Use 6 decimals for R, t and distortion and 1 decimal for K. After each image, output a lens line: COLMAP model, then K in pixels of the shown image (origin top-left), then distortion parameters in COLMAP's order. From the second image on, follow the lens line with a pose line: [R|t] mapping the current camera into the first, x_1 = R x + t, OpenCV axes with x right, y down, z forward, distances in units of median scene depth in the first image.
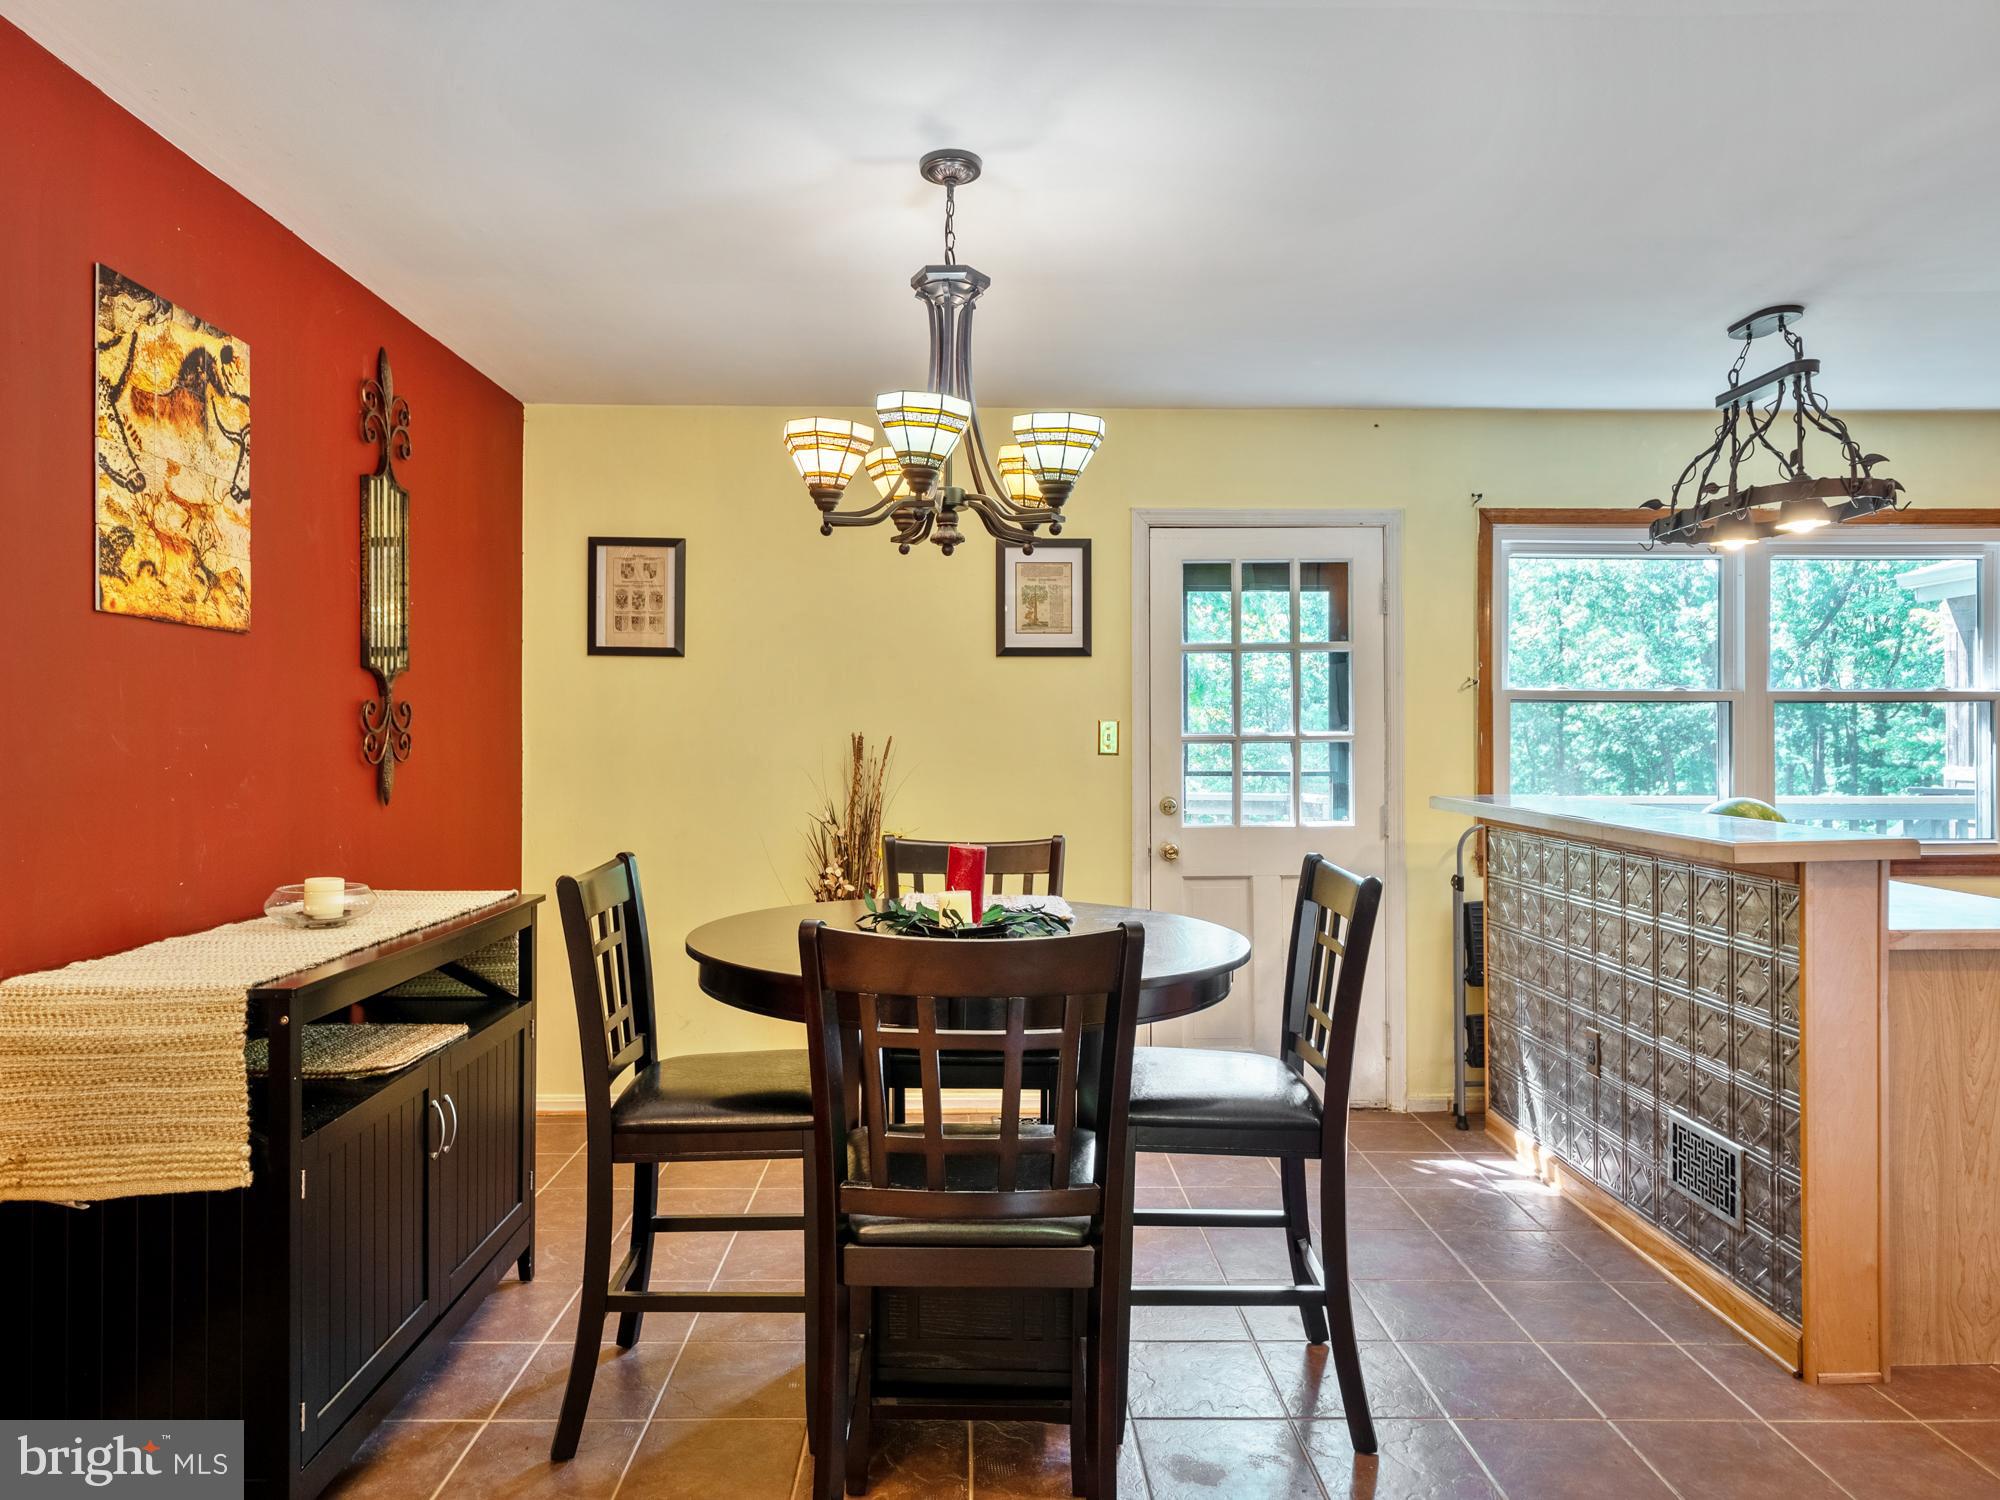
lens RADIAL K [[1258.9, 0, 983.5], [0, 1258.9, 731.1], [0, 0, 1]] dist [0.001876, -0.000376]
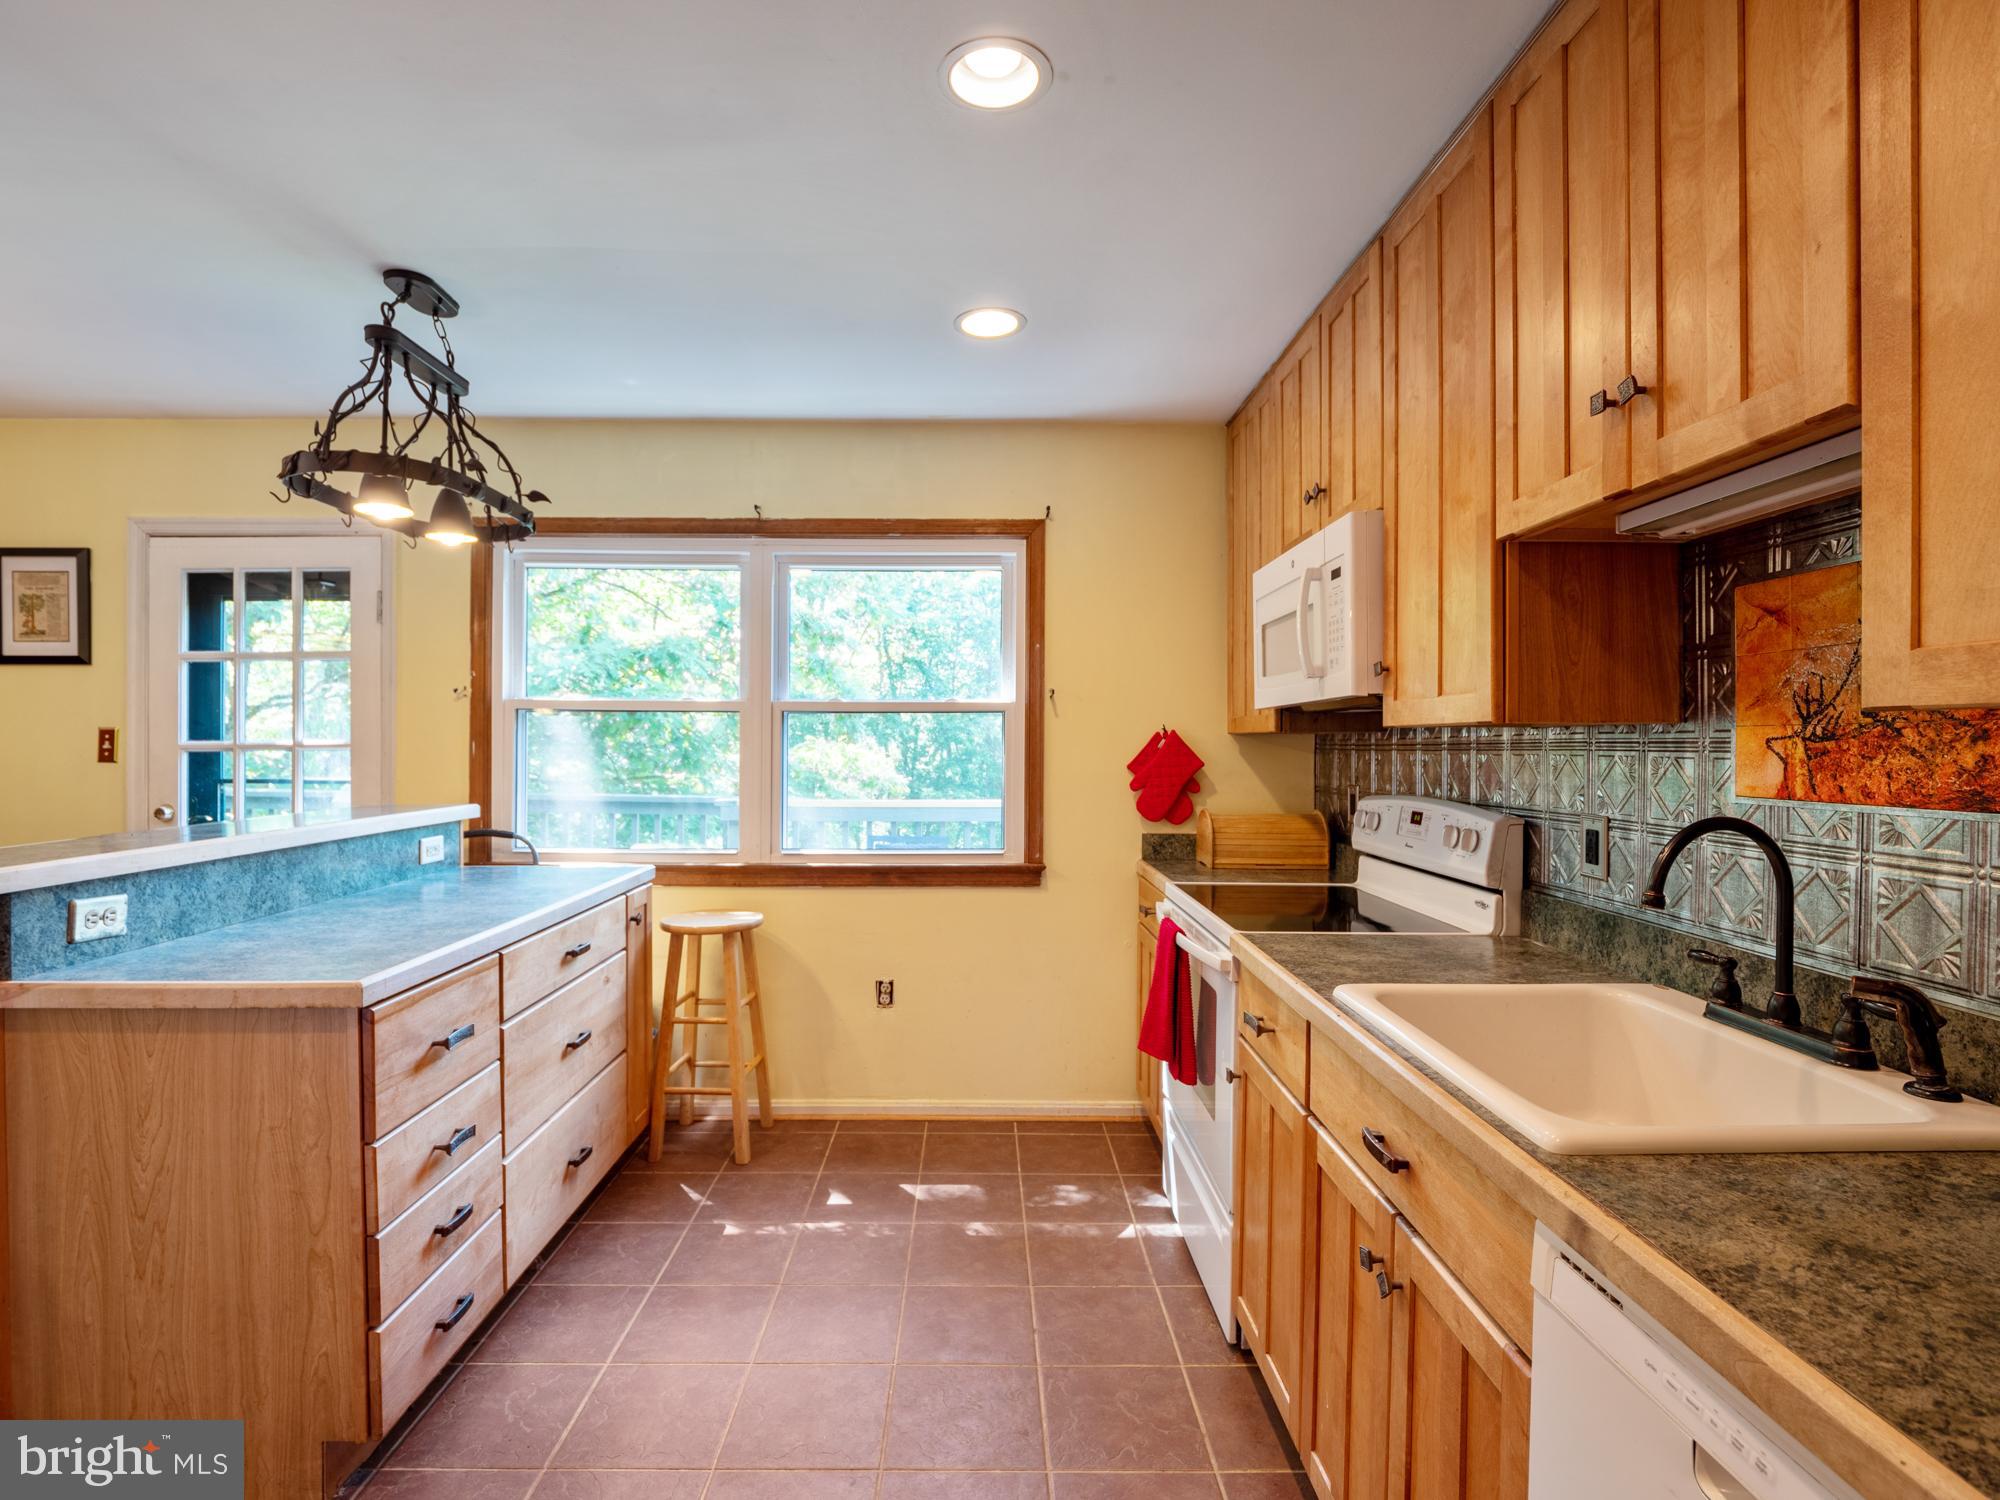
lens RADIAL K [[985.5, 0, 995.7], [0, 985.5, 747.2], [0, 0, 1]] dist [-0.010677, -0.002757]
pose [[0.999985, 0.002846, 0.004769, 1.045578], [-0.002869, 0.999984, 0.004889, 0.000716], [-0.004756, -0.004902, 0.999977, 0.288428]]
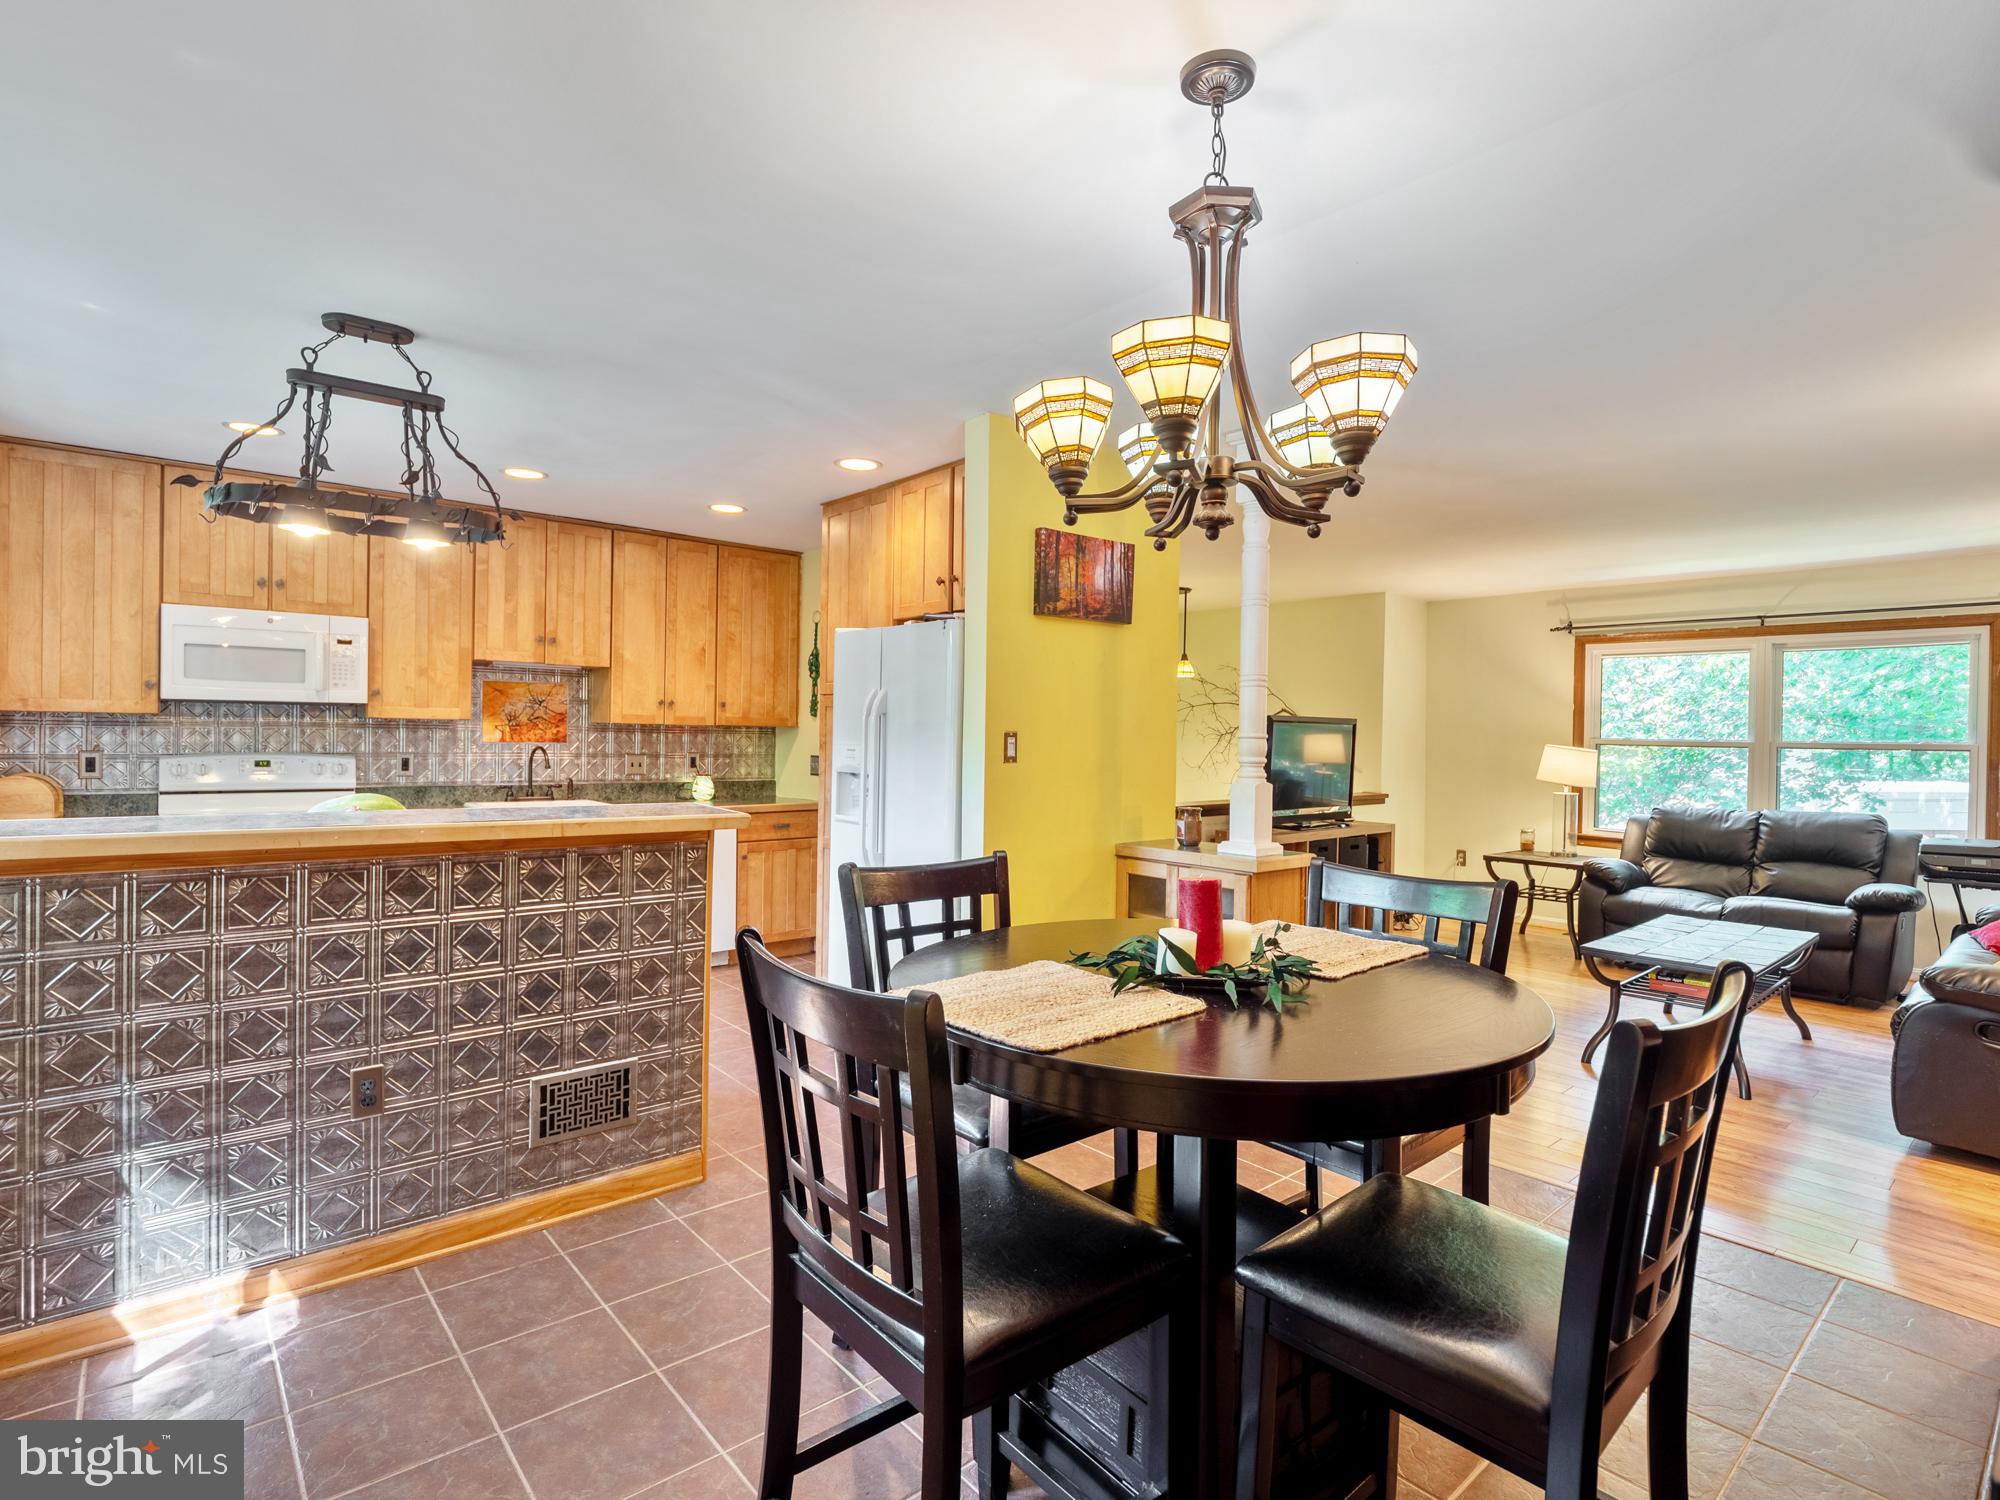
lens RADIAL K [[985.5, 0, 983.4], [0, 985.5, 743.0], [0, 0, 1]] dist [-0.010677, -0.002757]
pose [[-0.637565, -0.021317, 0.770102, -0.320555], [-0.020646, 0.999731, 0.010581, -0.006825], [-0.770120, -0.009153, -0.637834, 1.126968]]
